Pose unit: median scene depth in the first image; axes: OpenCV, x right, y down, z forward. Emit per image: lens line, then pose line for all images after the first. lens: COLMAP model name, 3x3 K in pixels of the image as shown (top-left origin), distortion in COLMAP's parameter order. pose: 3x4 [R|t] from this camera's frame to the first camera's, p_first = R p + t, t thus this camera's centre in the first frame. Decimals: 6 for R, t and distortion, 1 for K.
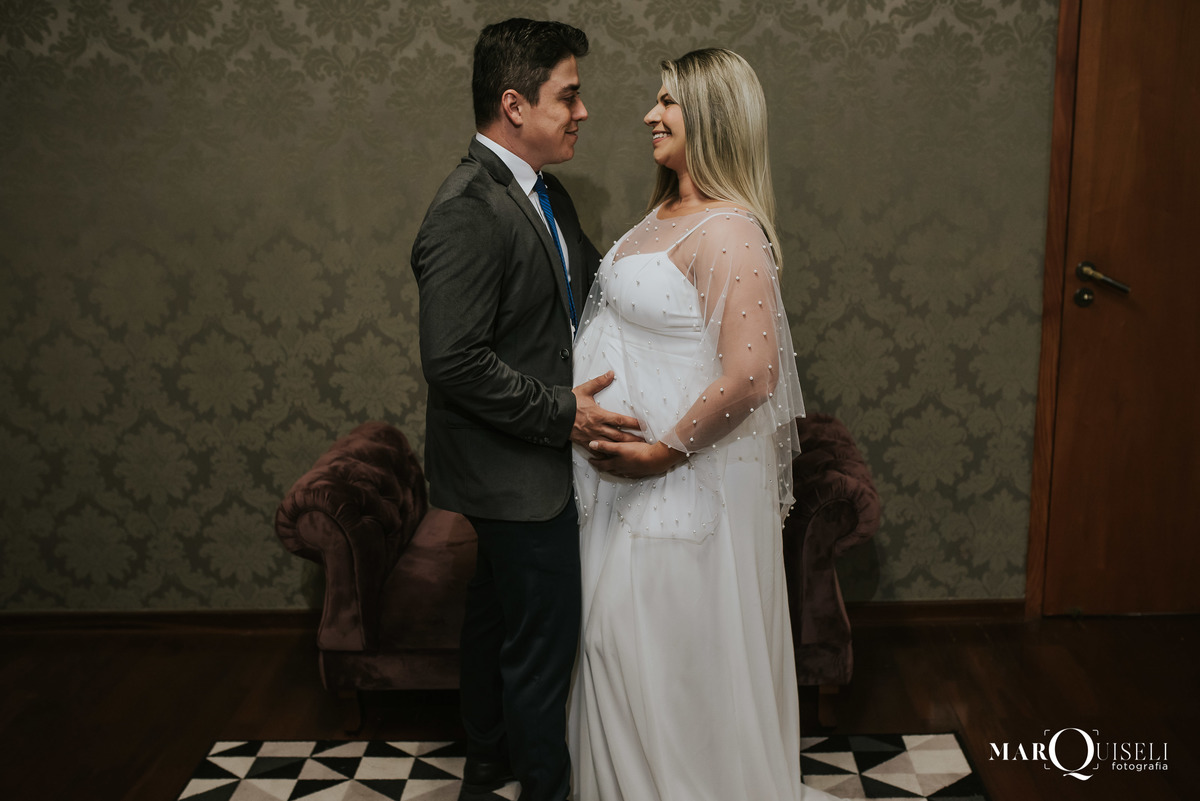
lens RADIAL K [[1236.5, 0, 595.7], [0, 1236.5, 400.1], [0, 0, 1]] dist [-0.030904, 0.042747]
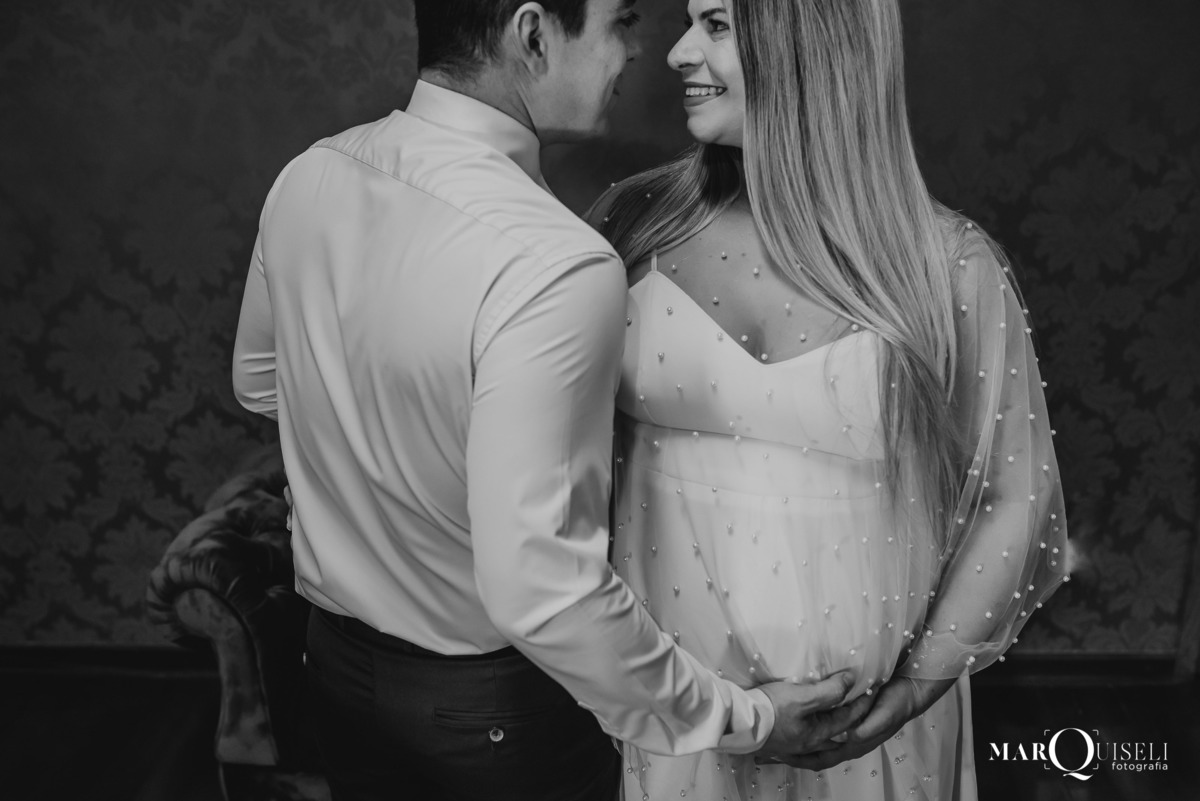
lens RADIAL K [[1236.5, 0, 595.7], [0, 1236.5, 400.1], [0, 0, 1]] dist [-0.030904, 0.042747]
pose [[0.999545, 0.007243, -0.029290, 0.016559], [-0.003525, 0.992146, 0.125037, -0.089848], [0.029966, -0.124876, 0.991720, 0.278655]]
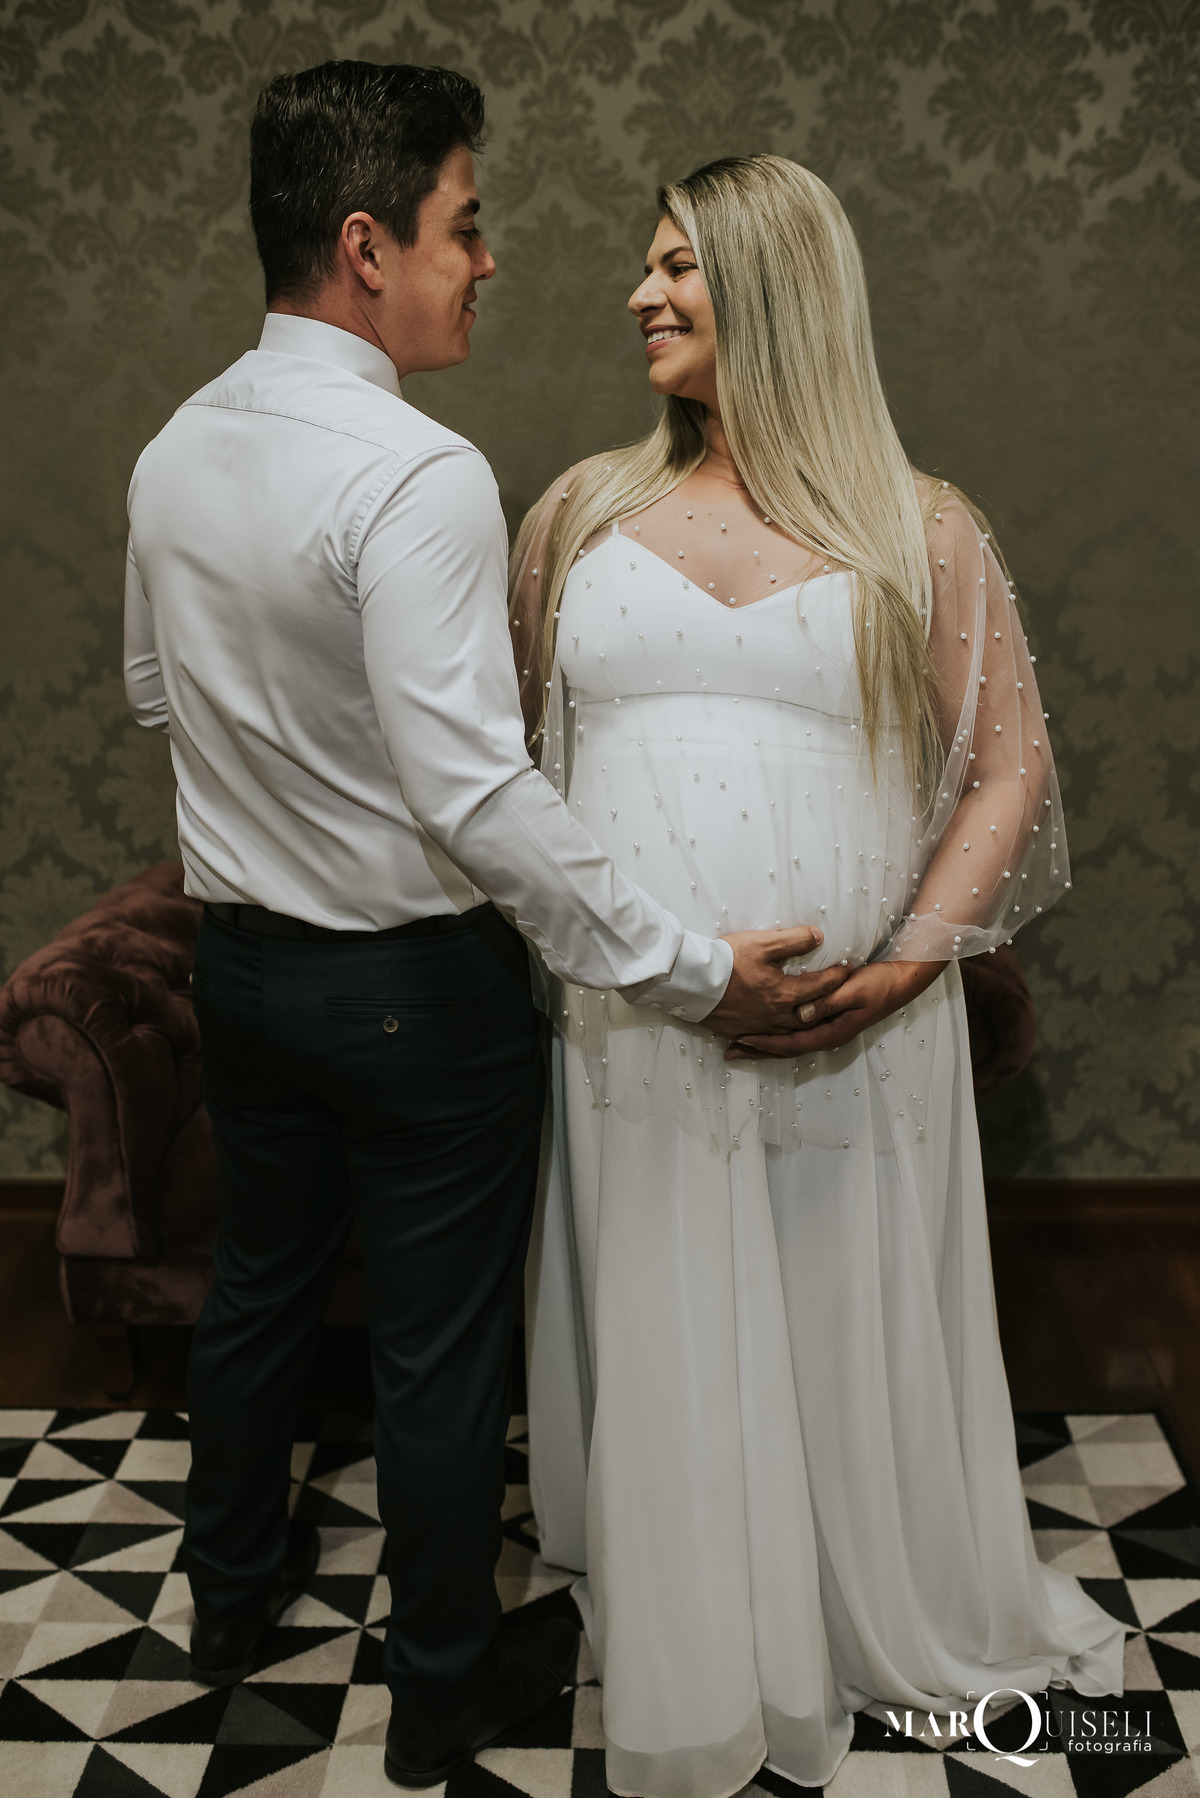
lens RADIAL K [[1852.7, 0, 594.3], [0, 1852.7, 905.2], [0, 0, 1]] dist [-0.030904, 0.042747]
pose [[0.999914, 0.013068, -0.001106, 0.022597], [-0.013029, 0.999459, 0.030214, 0.008471], [0.001500, -0.030197, 0.999543, 0.125308]]
